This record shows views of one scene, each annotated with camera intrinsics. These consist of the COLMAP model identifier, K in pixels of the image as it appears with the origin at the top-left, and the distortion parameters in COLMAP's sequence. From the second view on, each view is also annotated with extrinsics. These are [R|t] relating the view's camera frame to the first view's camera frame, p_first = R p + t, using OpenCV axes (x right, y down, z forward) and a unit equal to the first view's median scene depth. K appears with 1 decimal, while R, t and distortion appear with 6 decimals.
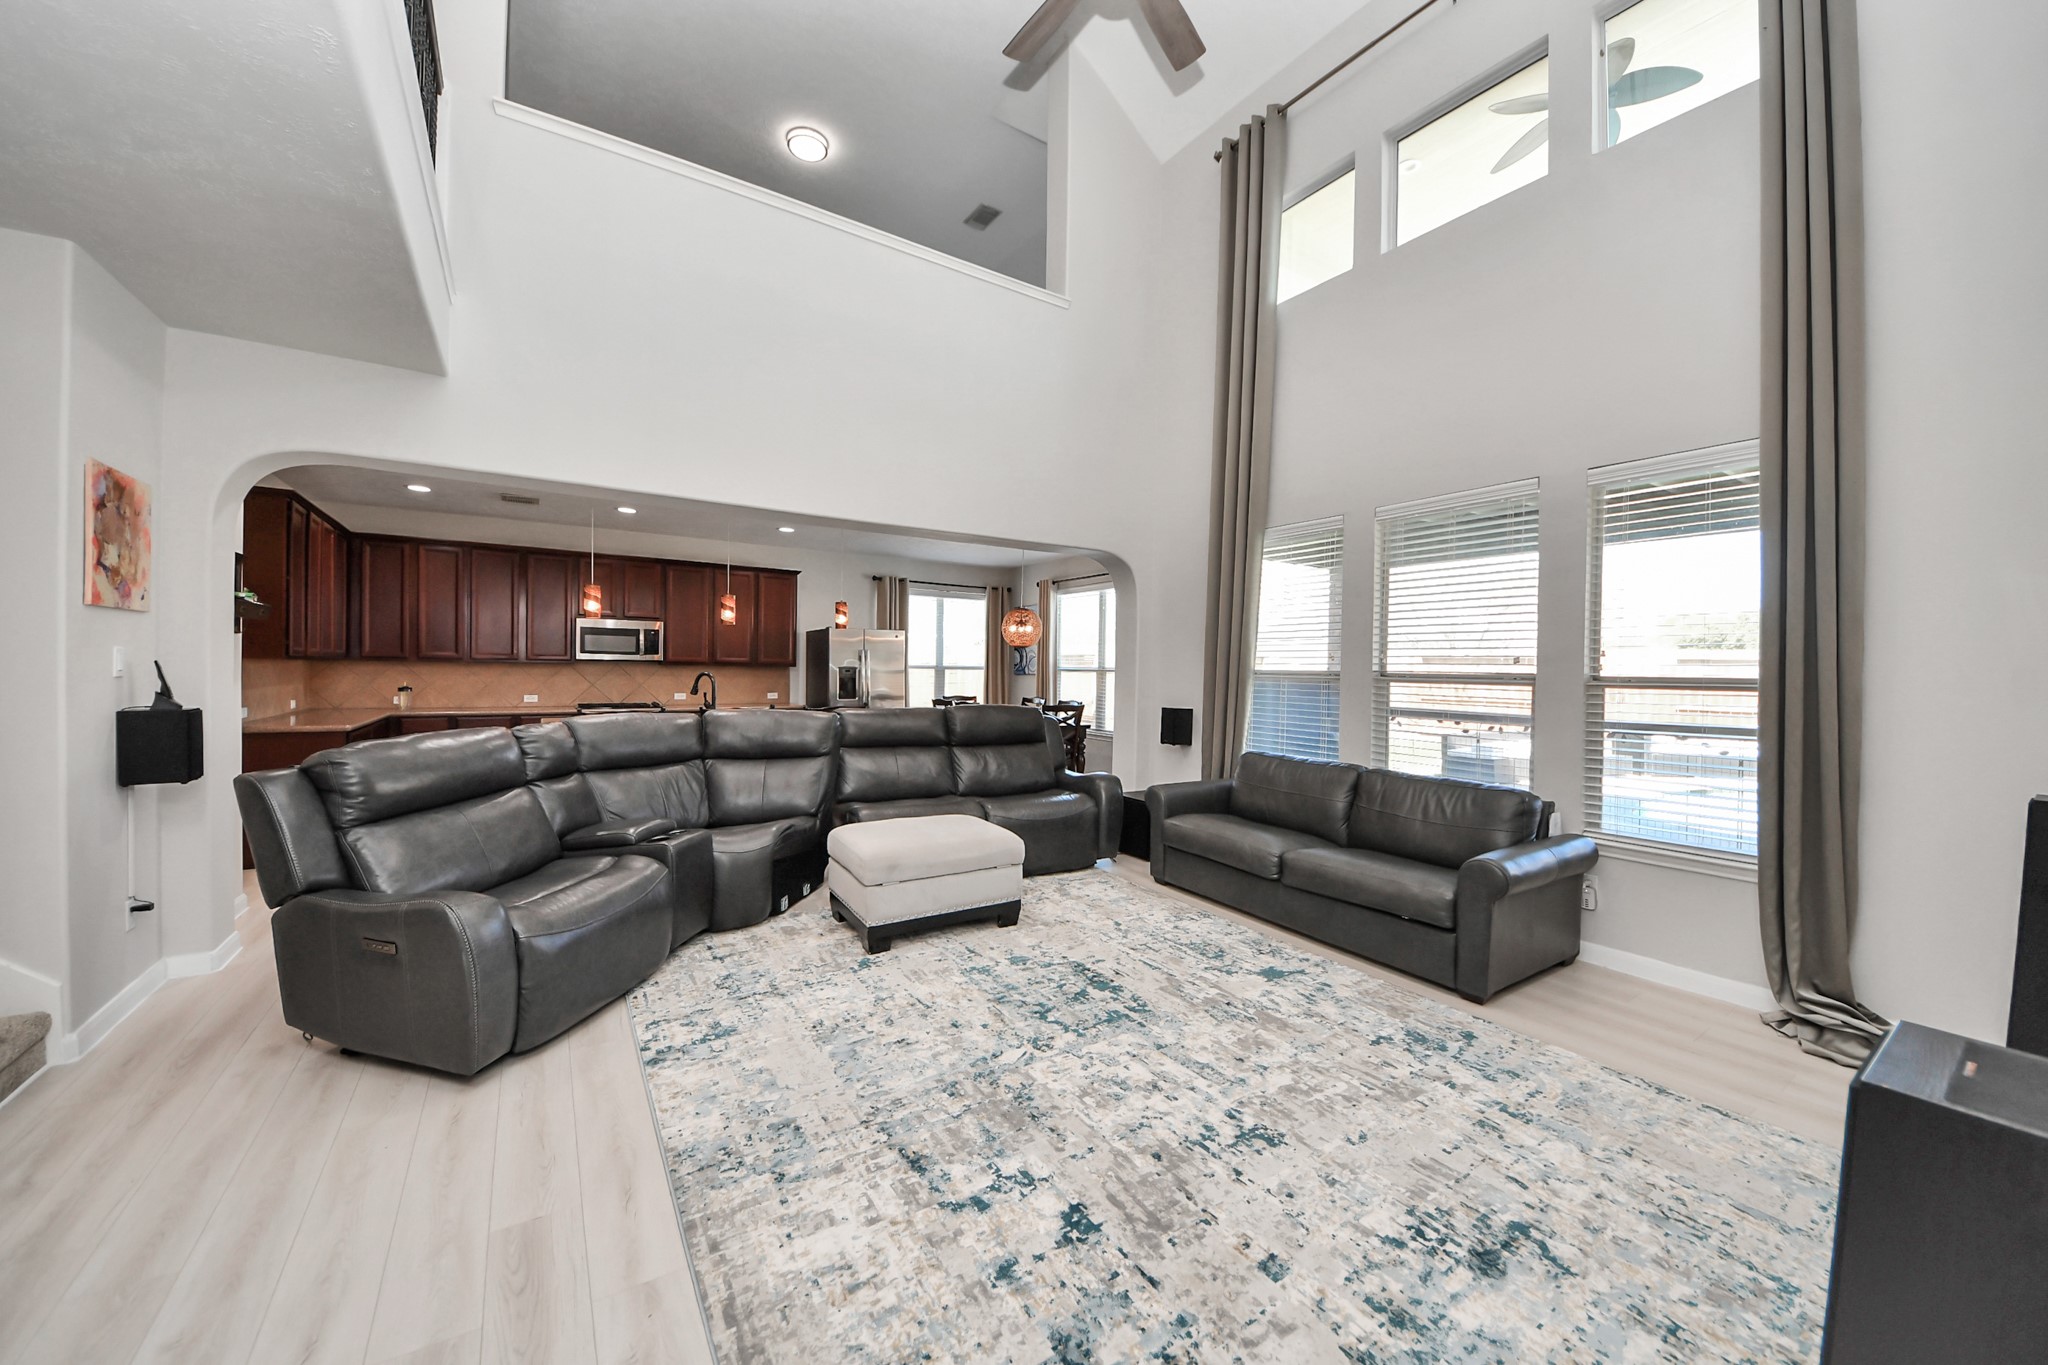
lens RADIAL K [[729.6, 0, 1024.0], [0, 729.6, 682.5], [0, 0, 1]] dist [0.000065, -0.017085]
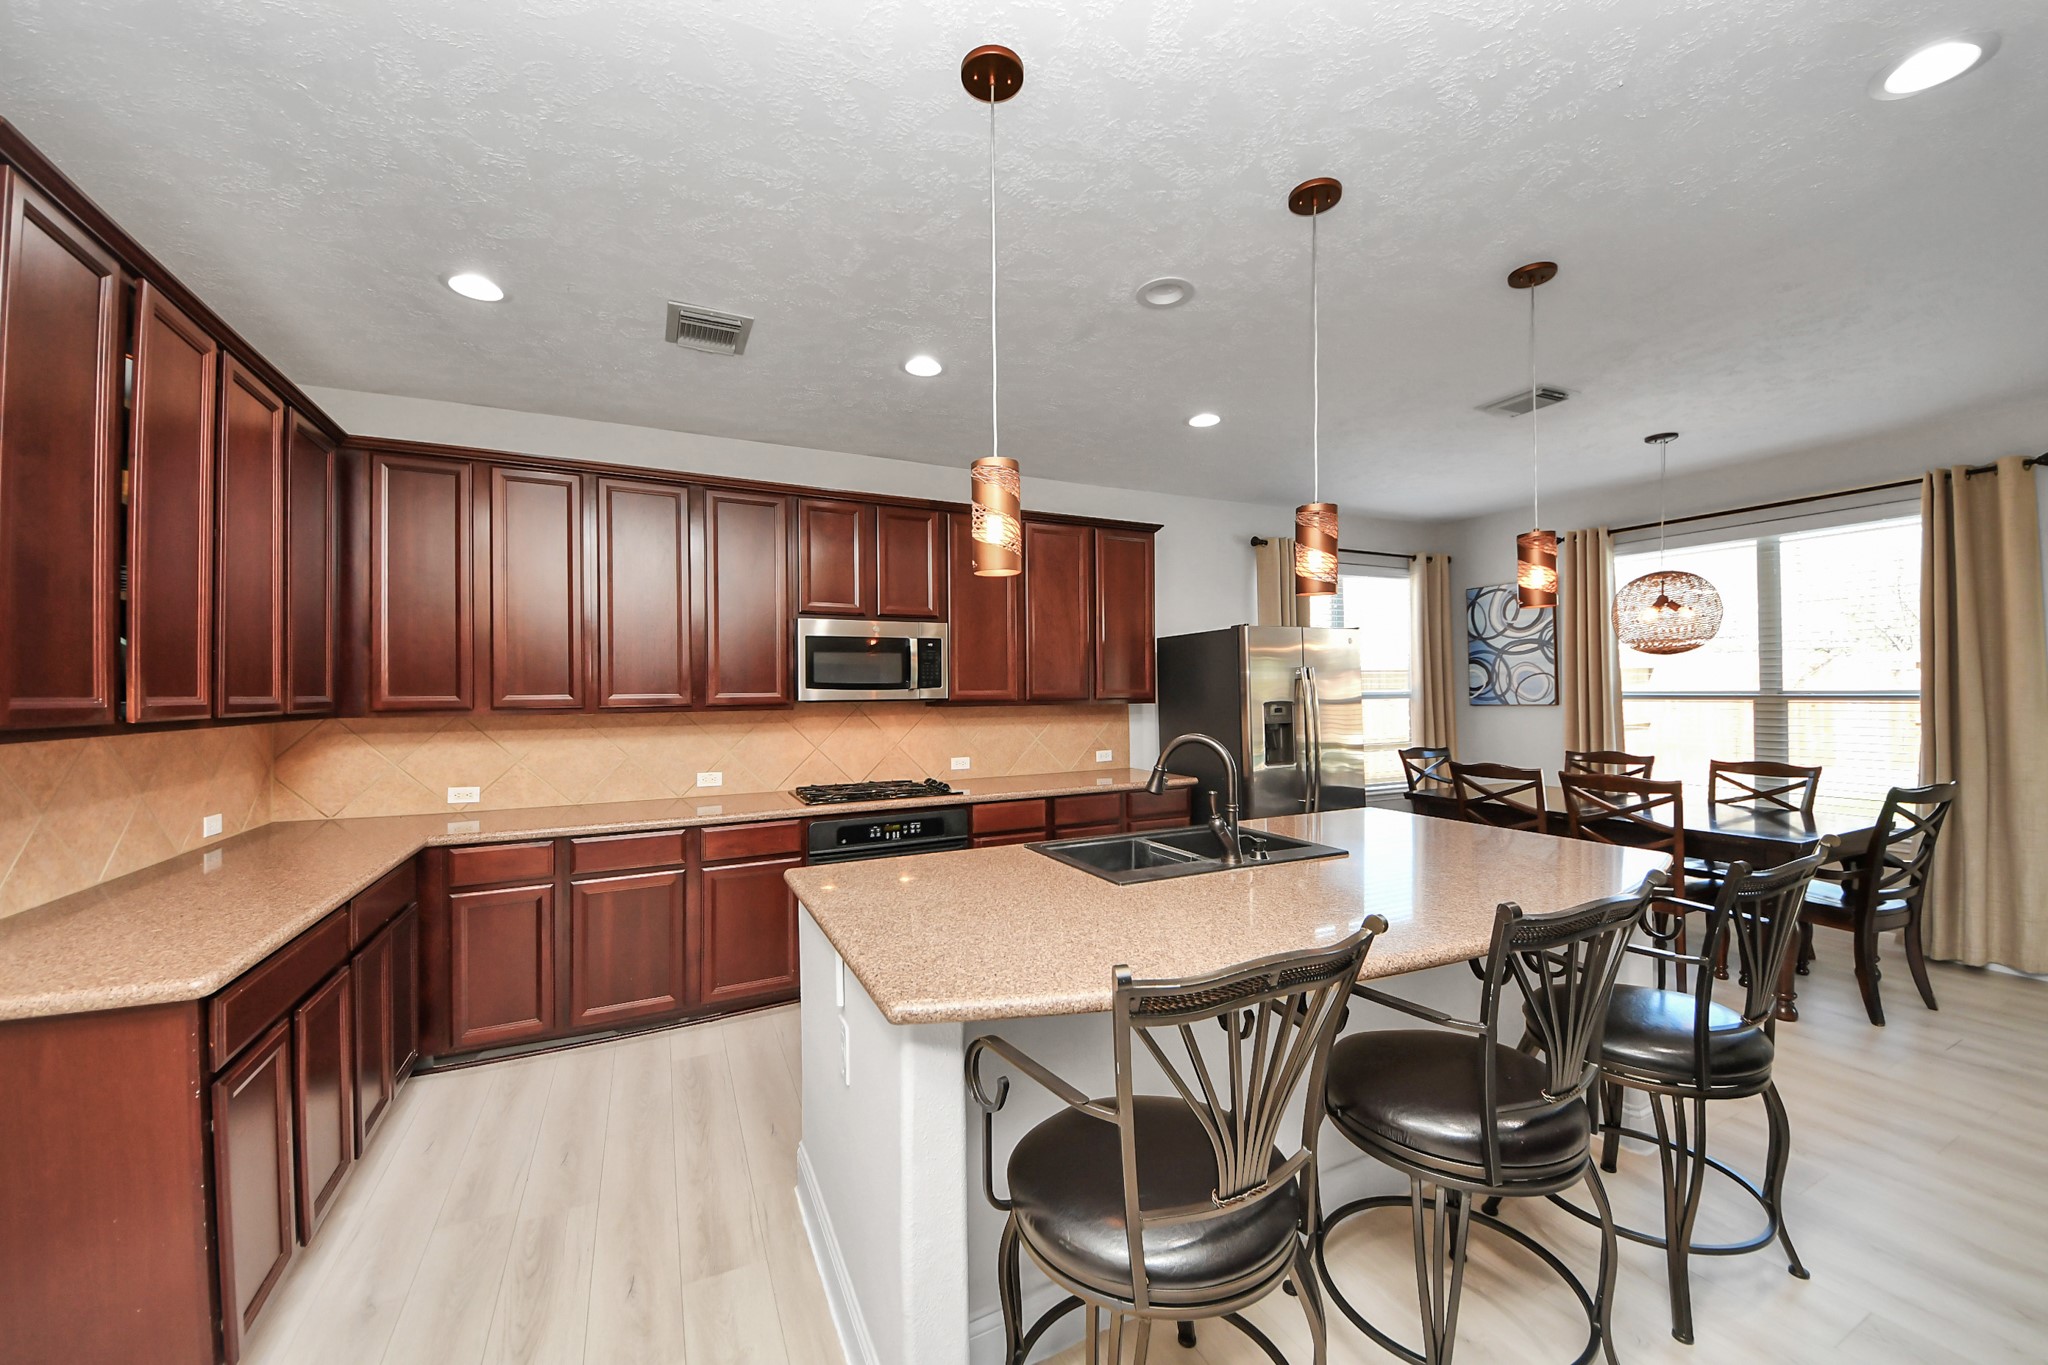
lens RADIAL K [[722.5, 0, 1017.7], [0, 722.5, 680.2], [0, 0, 1]] dist [0.040096, -0.026114]
pose [[0.992301, -0.026569, -0.120964, -0.388462], [0.022829, 0.999221, -0.032197, -0.025823], [0.121726, 0.029187, 0.992135, 0.500481]]
